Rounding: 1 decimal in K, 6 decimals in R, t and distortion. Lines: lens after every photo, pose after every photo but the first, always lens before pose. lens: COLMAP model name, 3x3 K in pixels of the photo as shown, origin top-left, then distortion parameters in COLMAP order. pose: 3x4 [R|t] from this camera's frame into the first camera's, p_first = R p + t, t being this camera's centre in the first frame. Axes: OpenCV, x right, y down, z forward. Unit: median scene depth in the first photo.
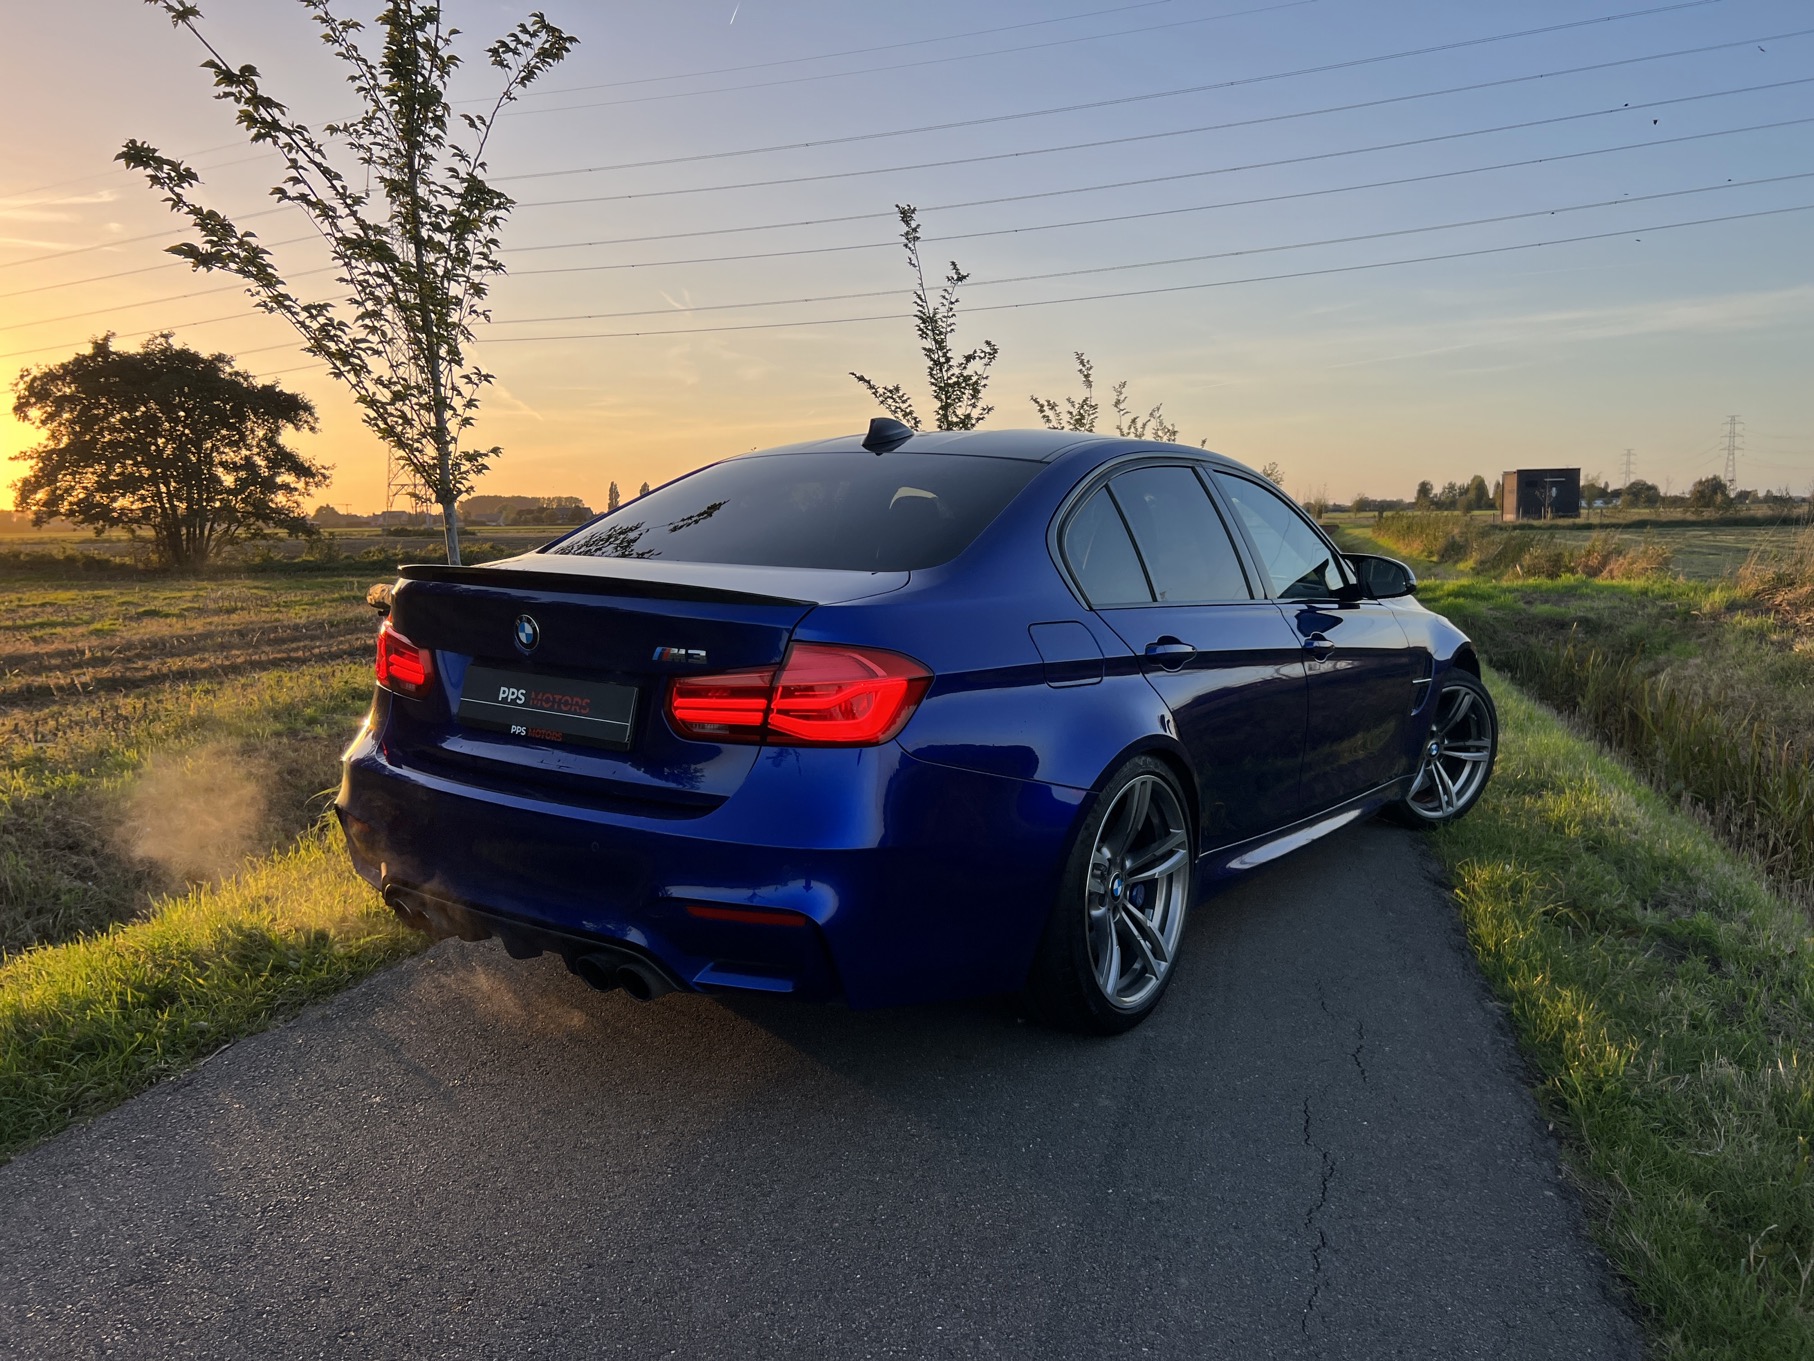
lens RADIAL K [[1387.8, 0, 914.5], [0, 1387.8, 699.2], [0, 0, 1]] dist [0.003225, -0.002942]
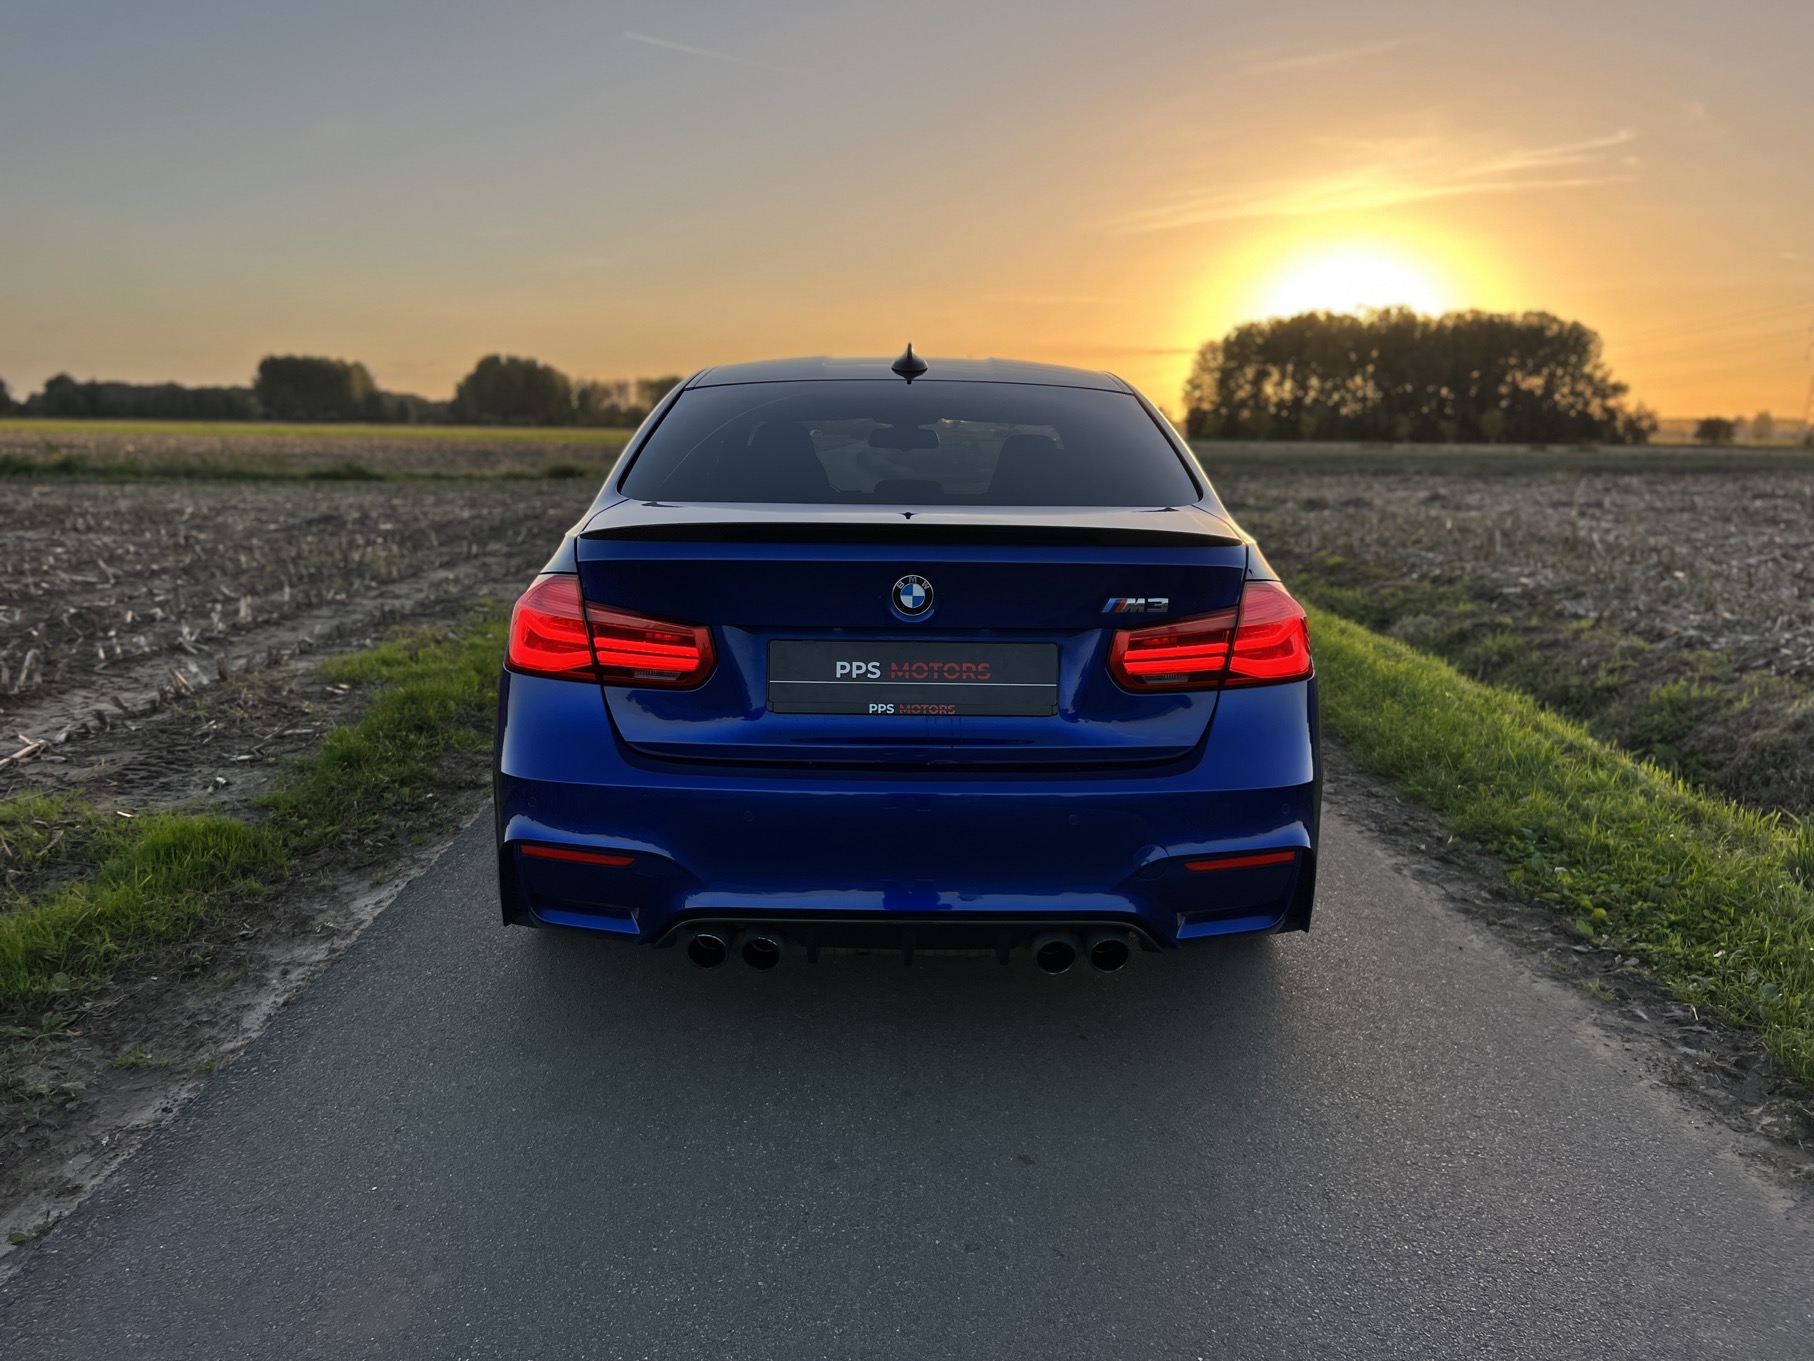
lens RADIAL K [[1361.0, 0, 907.0], [0, 1361.0, 680.5], [0, 0, 1]] dist [0.038334, -0.007339]
pose [[0.831253, -0.106209, 0.545654, -0.804539], [0.085309, 0.994324, 0.063581, -0.052546], [-0.549309, -0.006303, 0.835595, 0.306385]]
